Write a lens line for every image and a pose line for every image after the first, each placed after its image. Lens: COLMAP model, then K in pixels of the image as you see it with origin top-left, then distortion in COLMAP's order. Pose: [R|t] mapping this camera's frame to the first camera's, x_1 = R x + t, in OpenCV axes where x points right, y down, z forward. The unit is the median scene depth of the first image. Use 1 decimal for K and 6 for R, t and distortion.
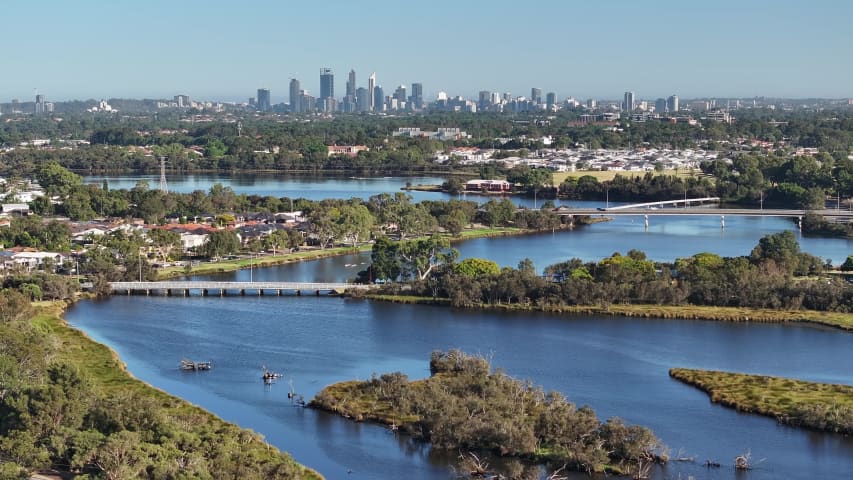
lens RADIAL K [[1909.6, 0, 427.1], [0, 1909.6, 240.2], [0, 0, 1]] dist [-0.172298, 0.000000]
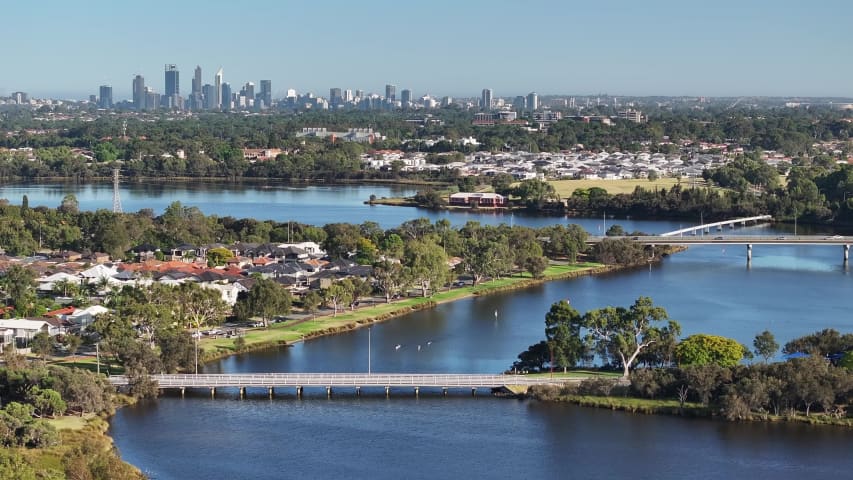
lens RADIAL K [[1909.6, 0, 423.2], [0, 1909.6, 240.3], [0, 0, 1]] dist [-0.172298, 0.000000]
pose [[0.996139, -0.004028, 0.087695, -0.064374], [0.003905, 0.999991, 0.001563, -0.012187], [-0.087700, -0.001215, 0.996146, 0.169375]]
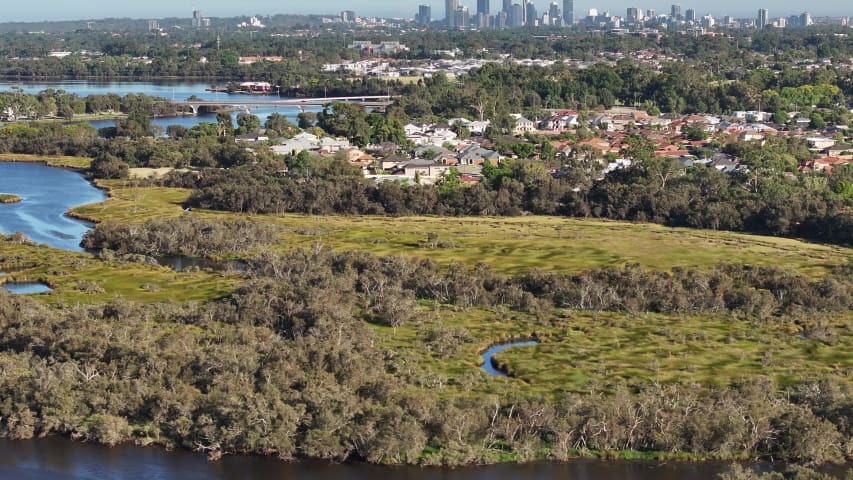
lens RADIAL K [[1909.6, 0, 427.8], [0, 1909.6, 238.2], [0, 0, 1]] dist [-0.172298, 0.000000]
pose [[0.992111, 0.014460, -0.124528, 0.296549], [-0.009089, 0.999008, 0.043597, 0.014545], [0.125035, -0.042122, 0.991258, -0.215141]]
